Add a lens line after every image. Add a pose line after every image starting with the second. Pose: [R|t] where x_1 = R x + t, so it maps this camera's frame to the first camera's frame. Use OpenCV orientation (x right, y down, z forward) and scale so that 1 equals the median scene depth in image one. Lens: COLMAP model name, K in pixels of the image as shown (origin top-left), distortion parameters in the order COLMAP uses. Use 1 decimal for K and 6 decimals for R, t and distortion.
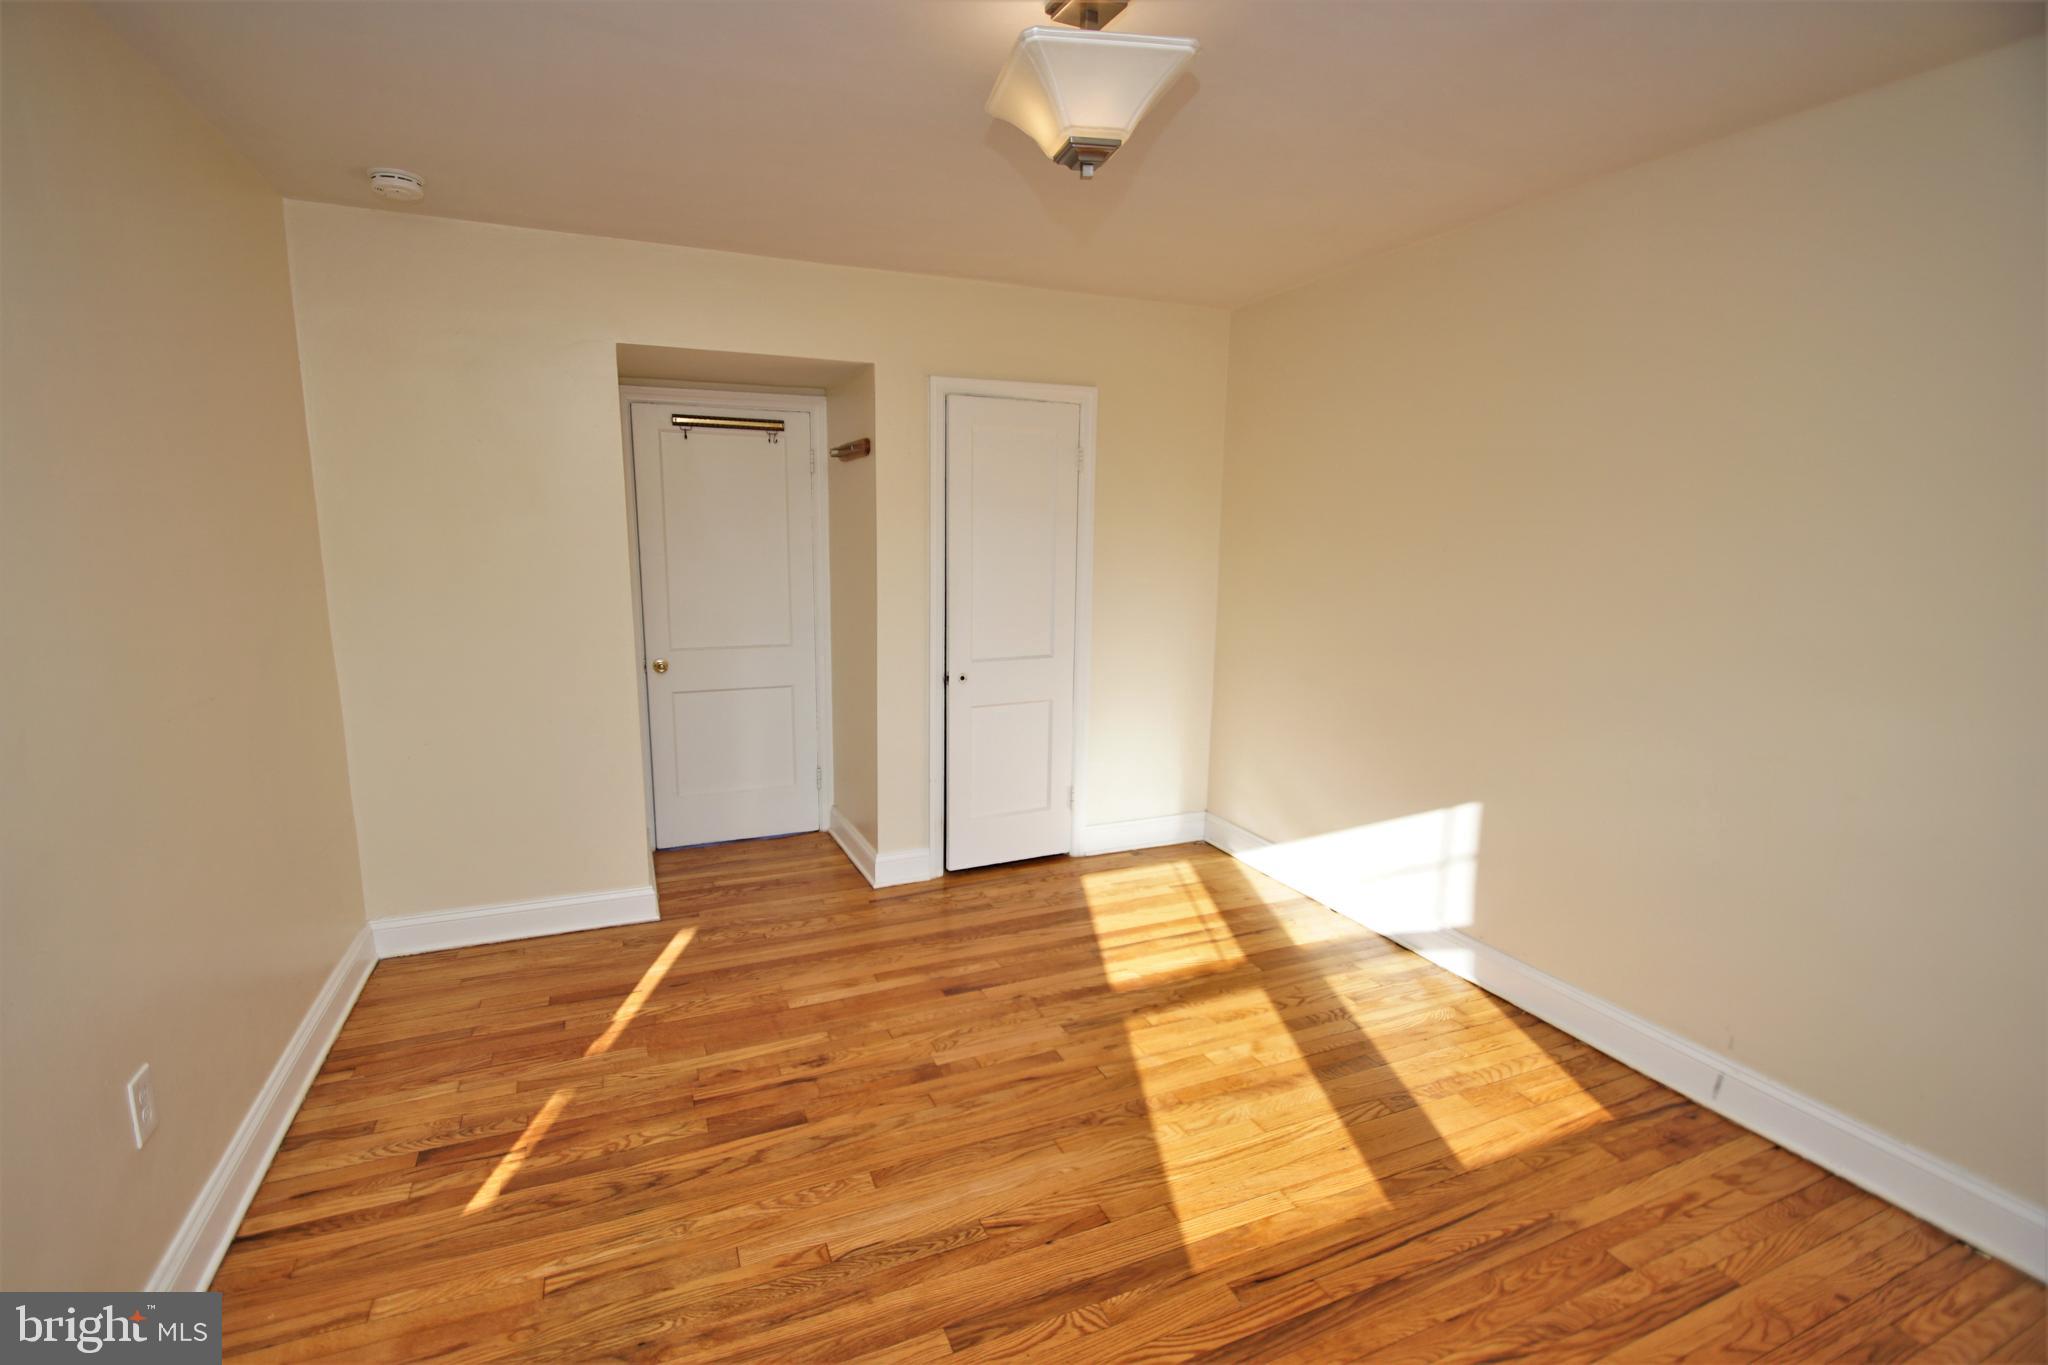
lens RADIAL K [[908.9, 0, 986.2], [0, 908.9, 686.5], [0, 0, 1]] dist [0.013863, -0.017263]
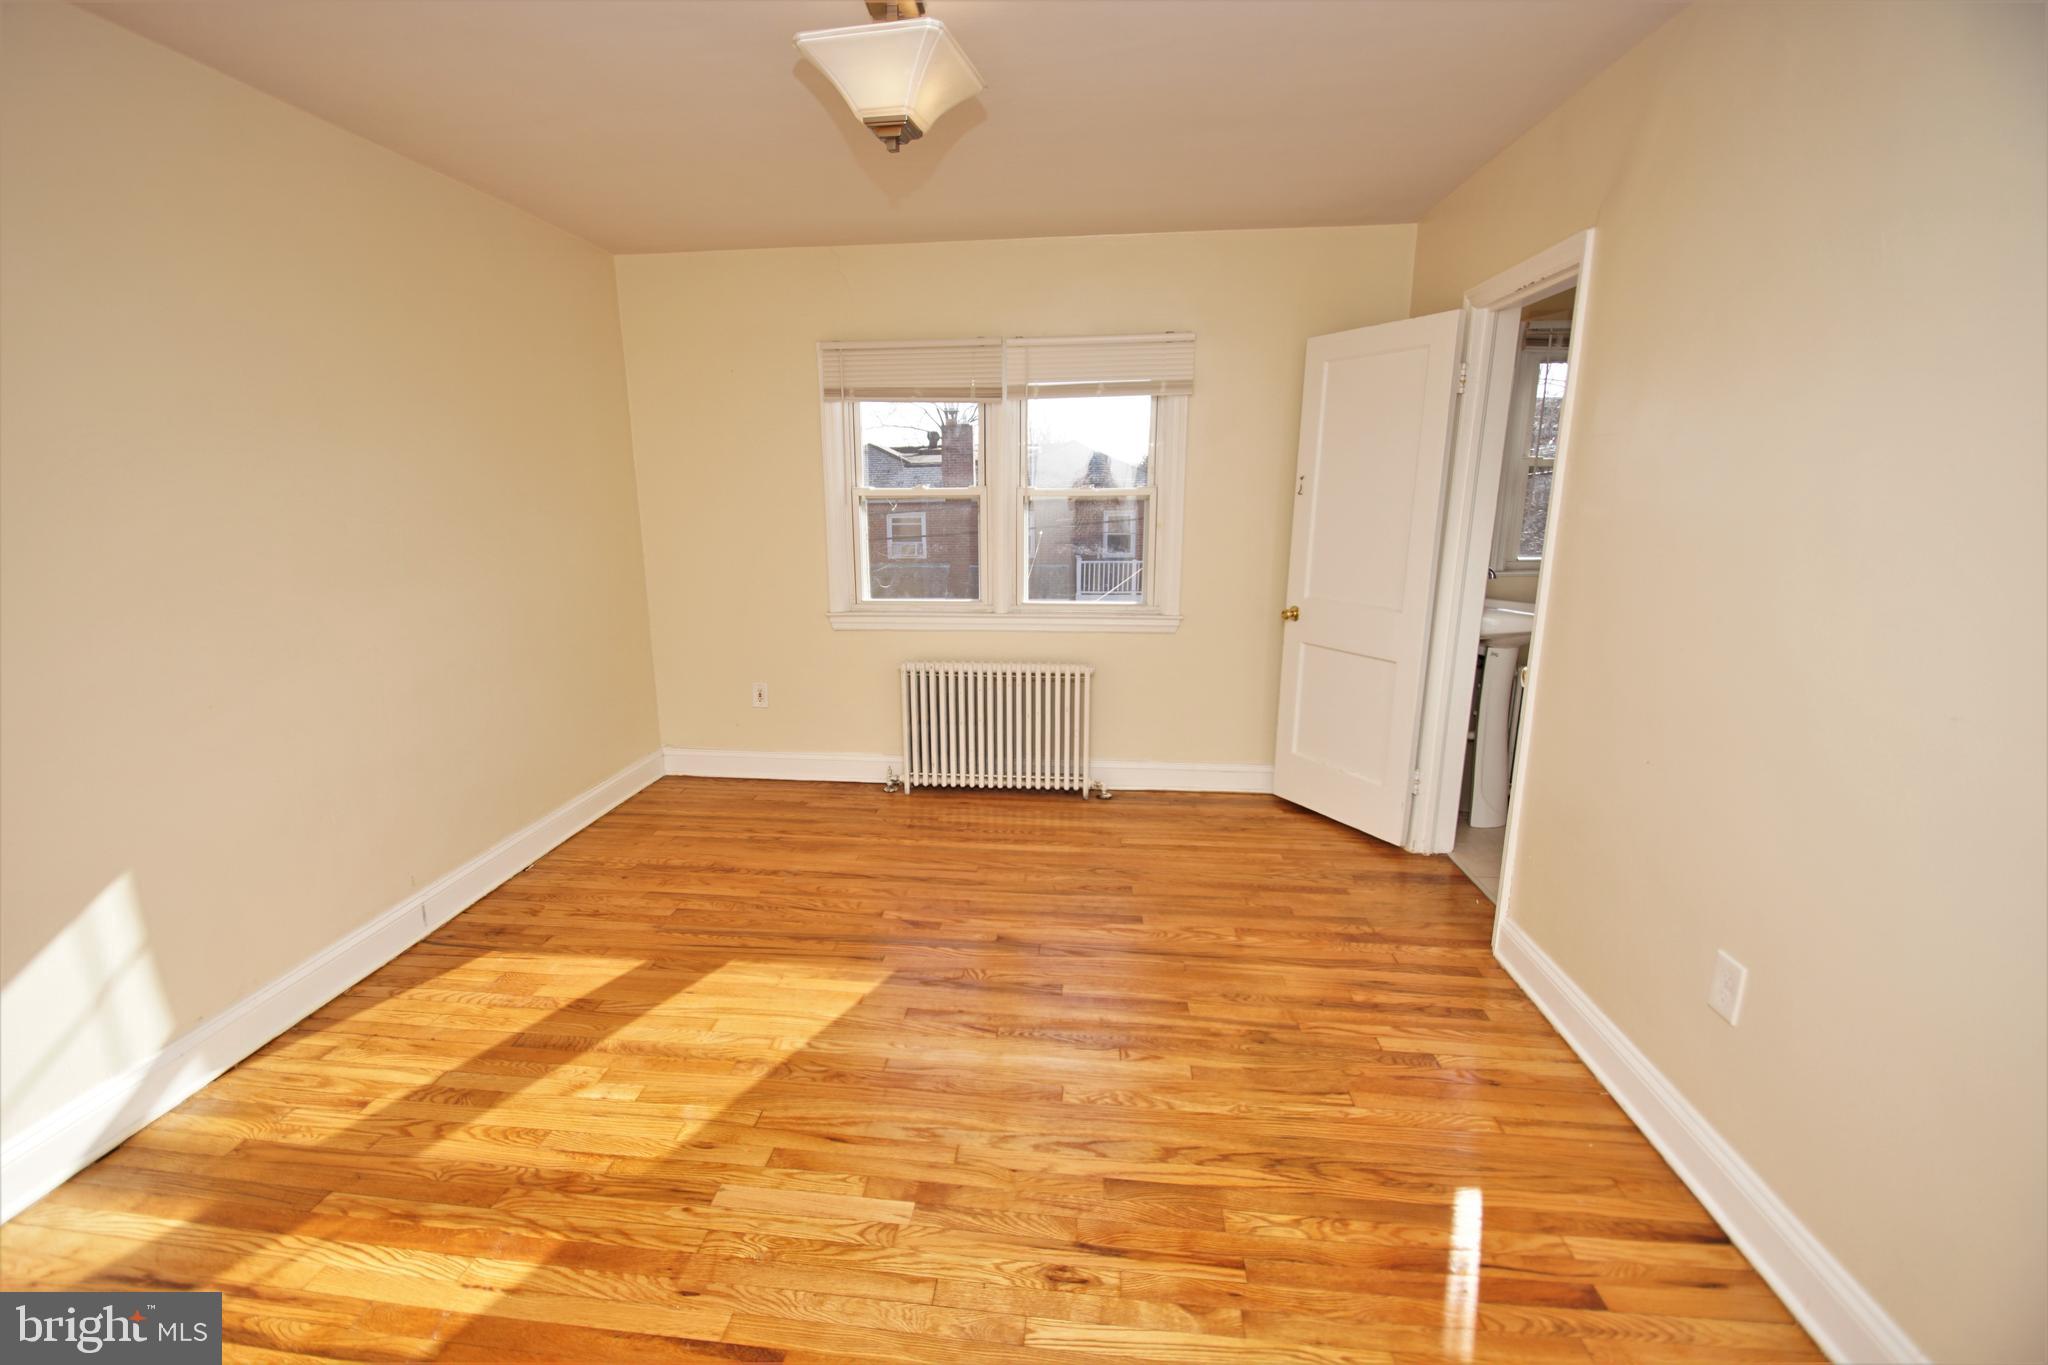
lens RADIAL K [[898.8, 0, 990.6], [0, 898.8, 692.9], [0, 0, 1]] dist [0.017304, -0.017674]
pose [[-0.875093, -0.111302, 0.470981, -0.454669], [0.083000, 0.924258, 0.372636, -0.256710], [-0.476783, 0.365183, -0.799574, 1.583139]]
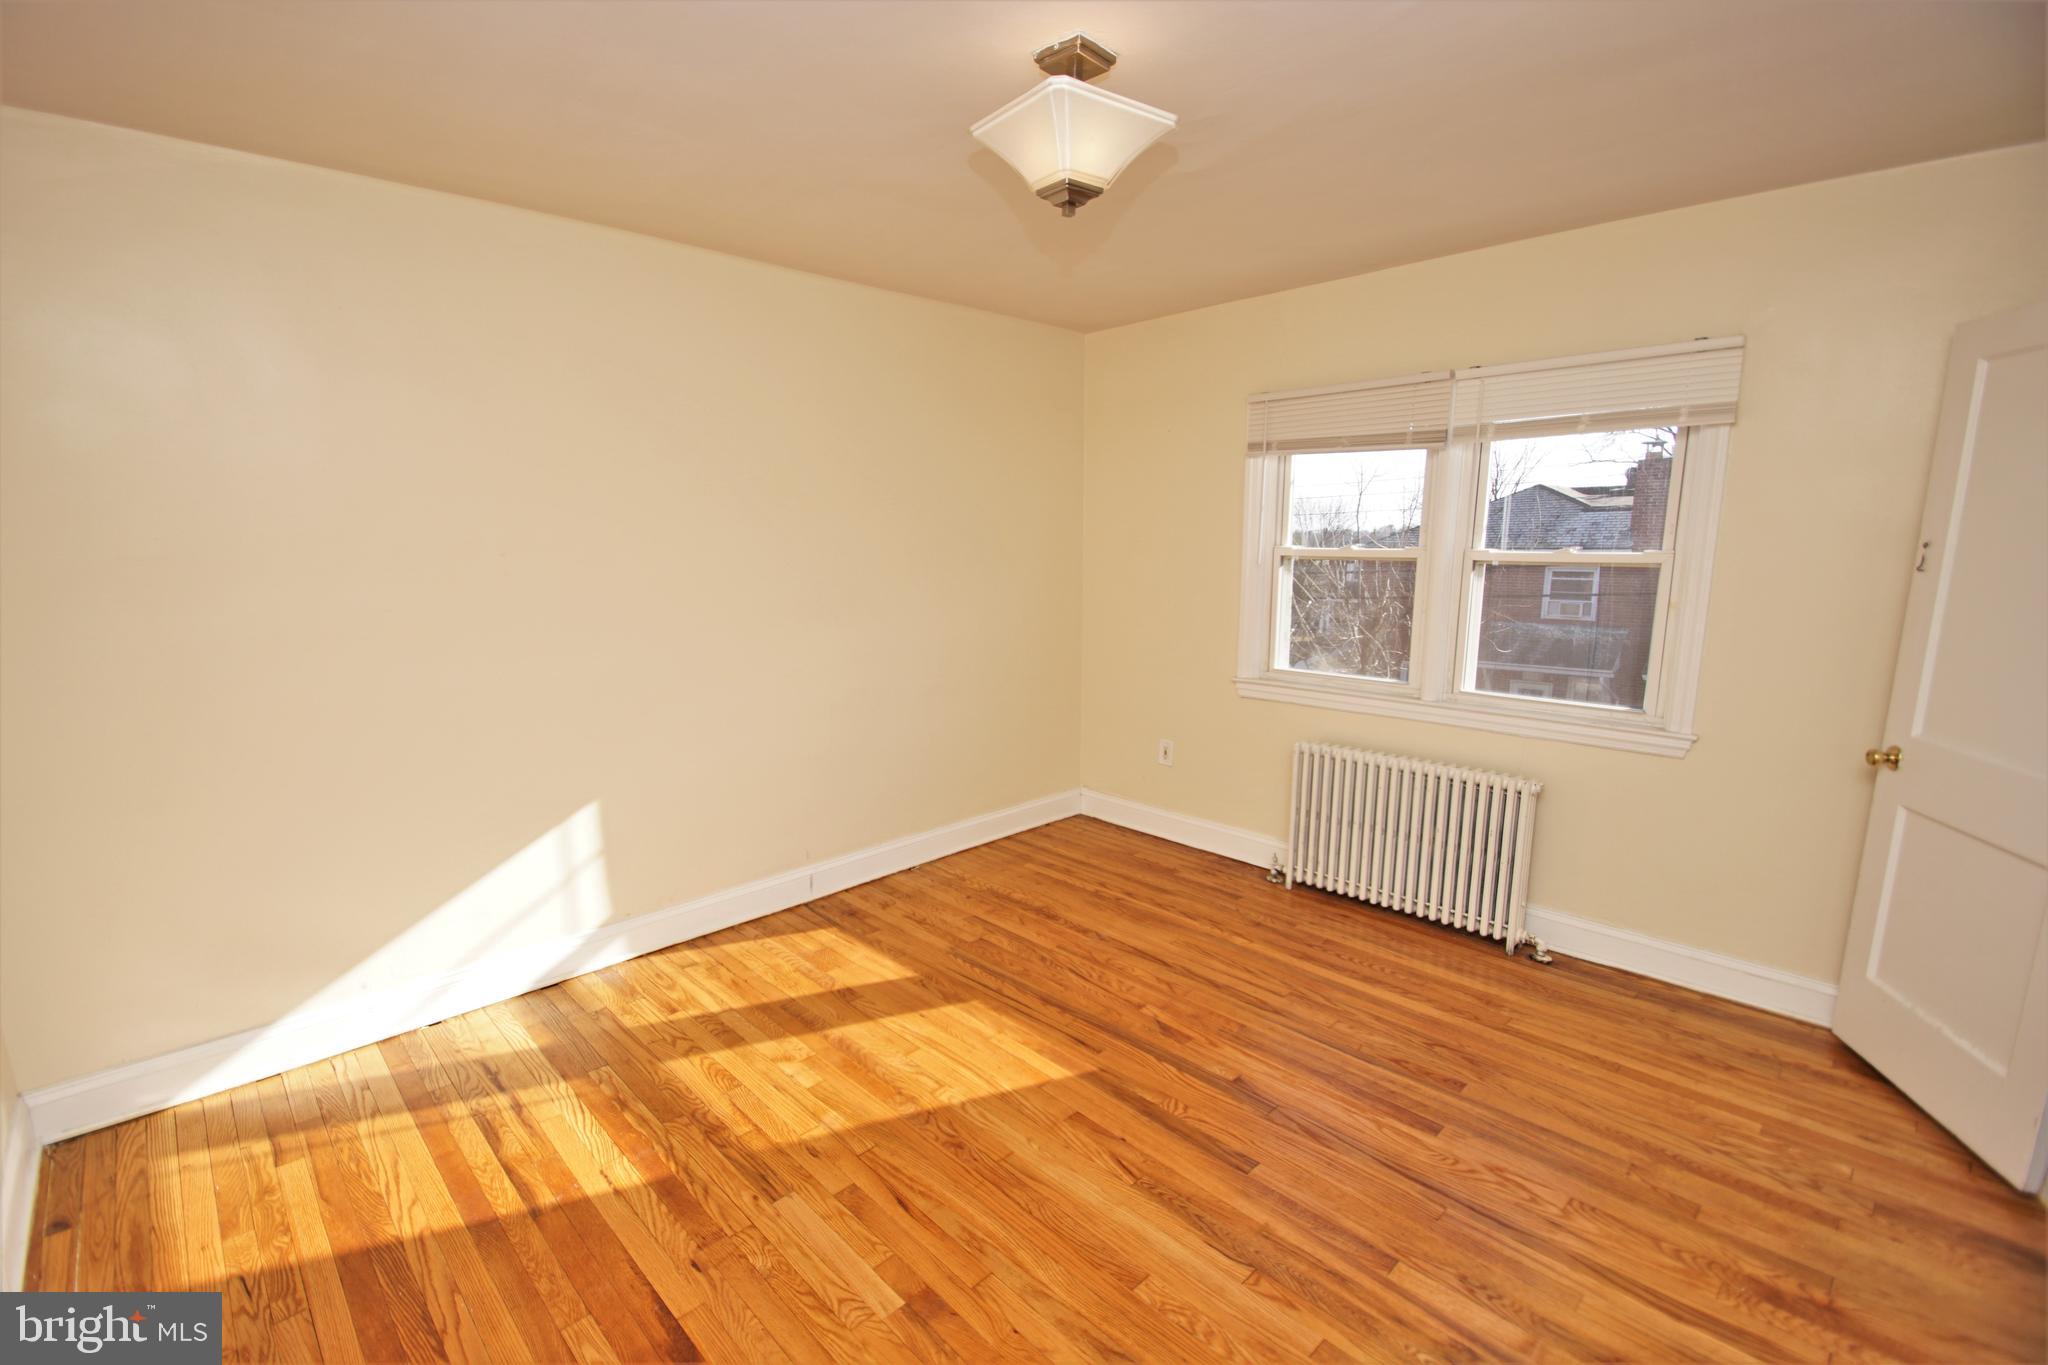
lens RADIAL K [[898.8, 0, 990.6], [0, 898.8, 692.9], [0, 0, 1]] dist [0.017304, -0.017674]
pose [[-0.362123, -0.168021, 0.916862, -0.716049], [0.161807, 0.957356, 0.239349, -0.211828], [-0.917979, 0.235029, -0.319493, 1.188555]]
